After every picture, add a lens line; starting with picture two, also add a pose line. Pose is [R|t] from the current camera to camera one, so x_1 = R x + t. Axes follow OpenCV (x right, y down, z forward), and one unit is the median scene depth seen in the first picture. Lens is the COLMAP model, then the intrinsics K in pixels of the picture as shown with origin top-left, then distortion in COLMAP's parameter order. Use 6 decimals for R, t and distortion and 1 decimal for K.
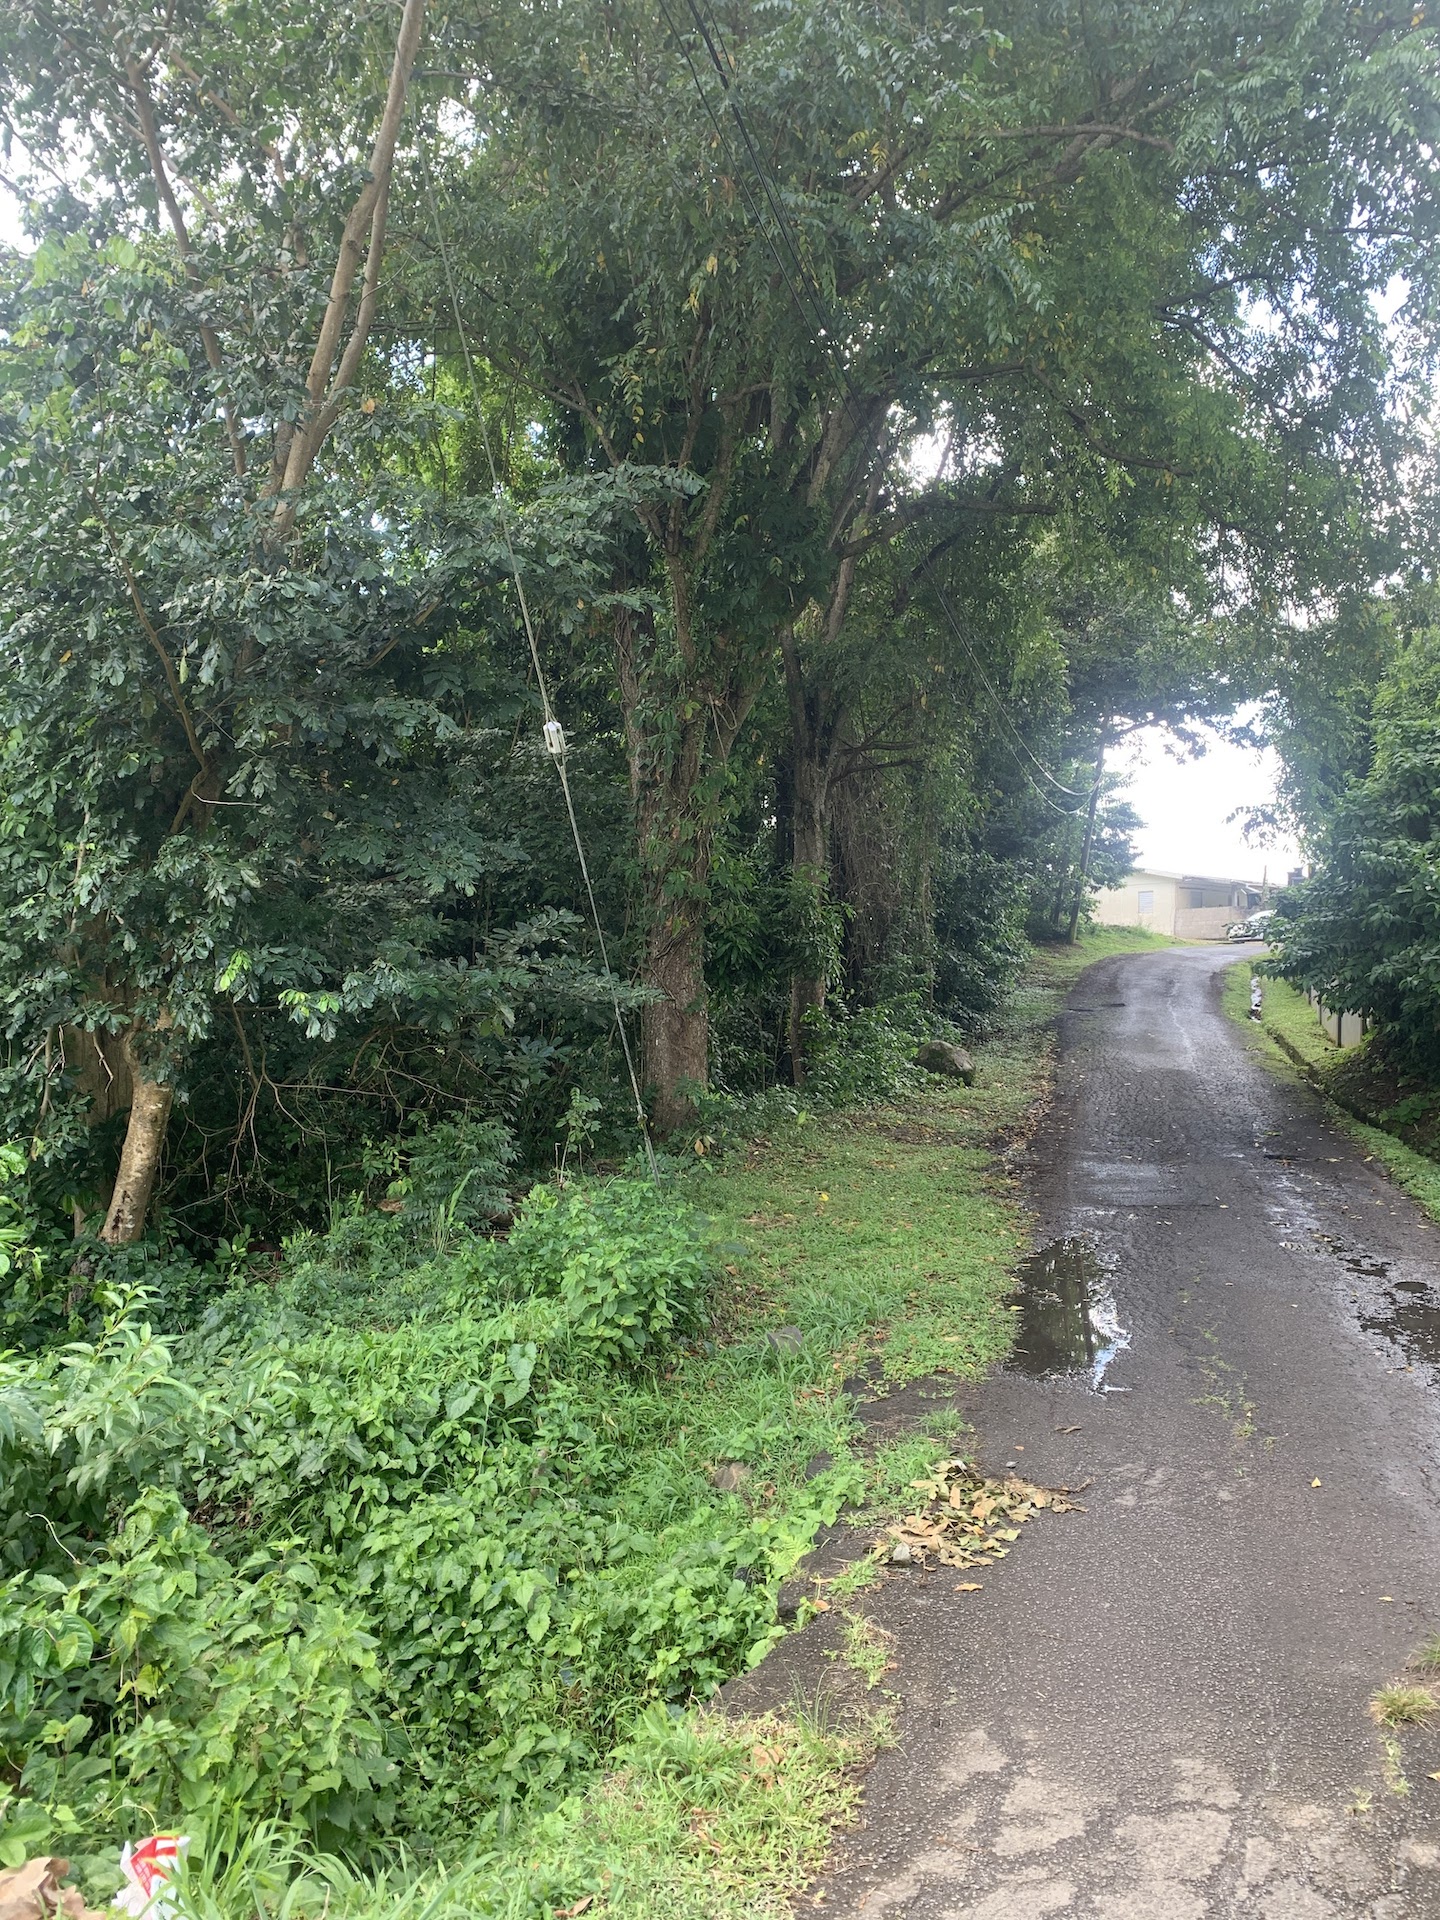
lens RADIAL K [[1416.4, 0, 721.7], [0, 1416.4, 948.7], [0, 0, 1]] dist [0.000430, -0.001529]
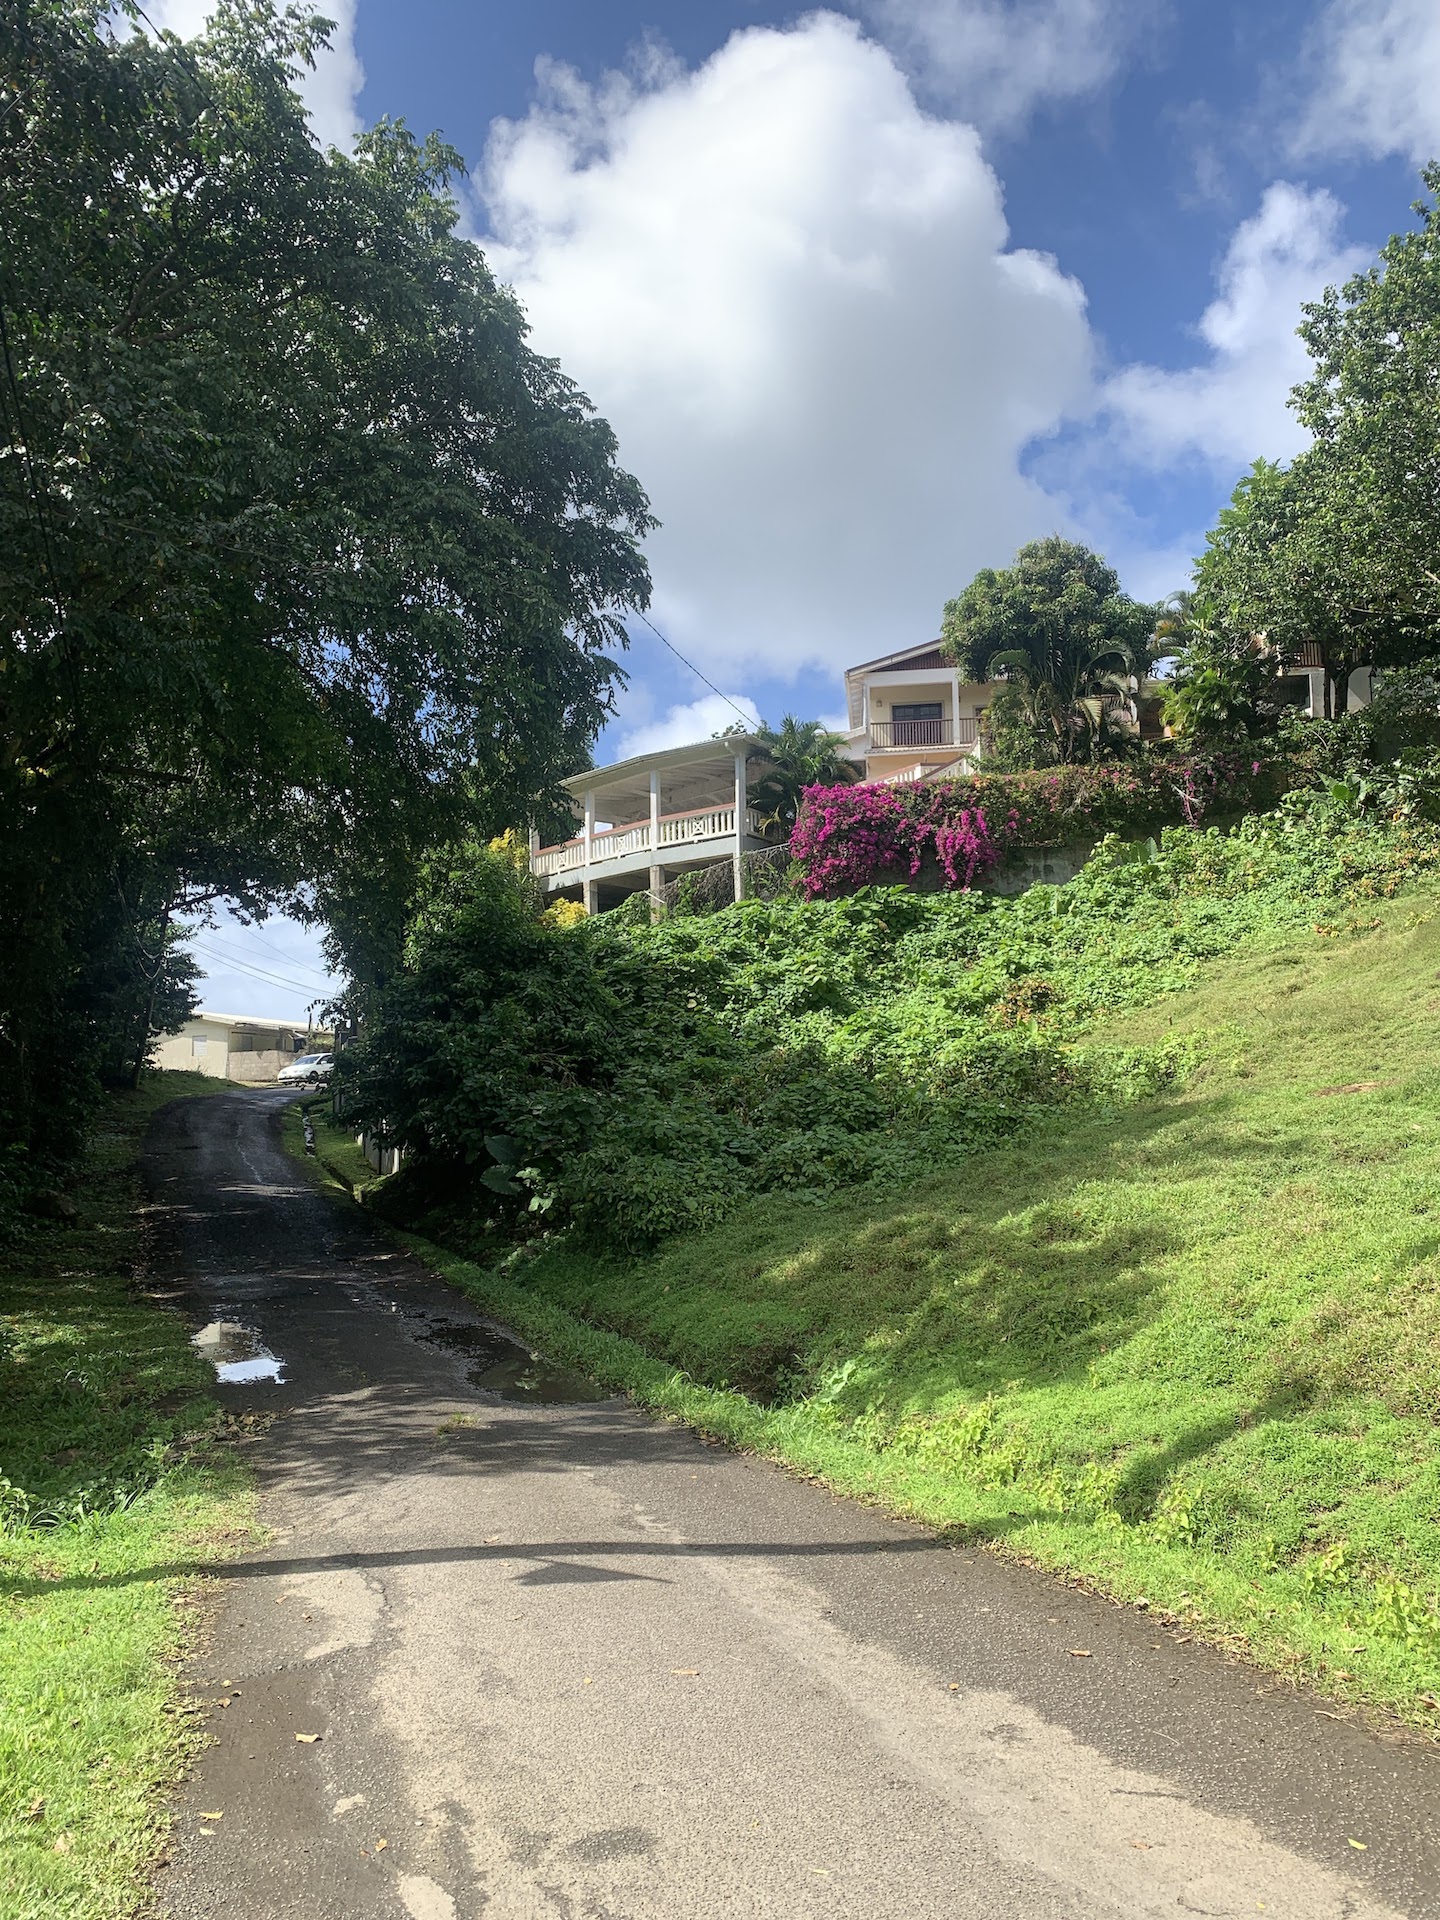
lens RADIAL K [[1416.4, 0, 721.7], [0, 1416.4, 948.7], [0, 0, 1]] dist [0.000430, -0.001529]
pose [[0.791886, 0.041936, 0.609227, -0.074550], [0.015072, 0.995993, -0.088150, -0.011270], [-0.610483, 0.078987, 0.788081, -0.144282]]
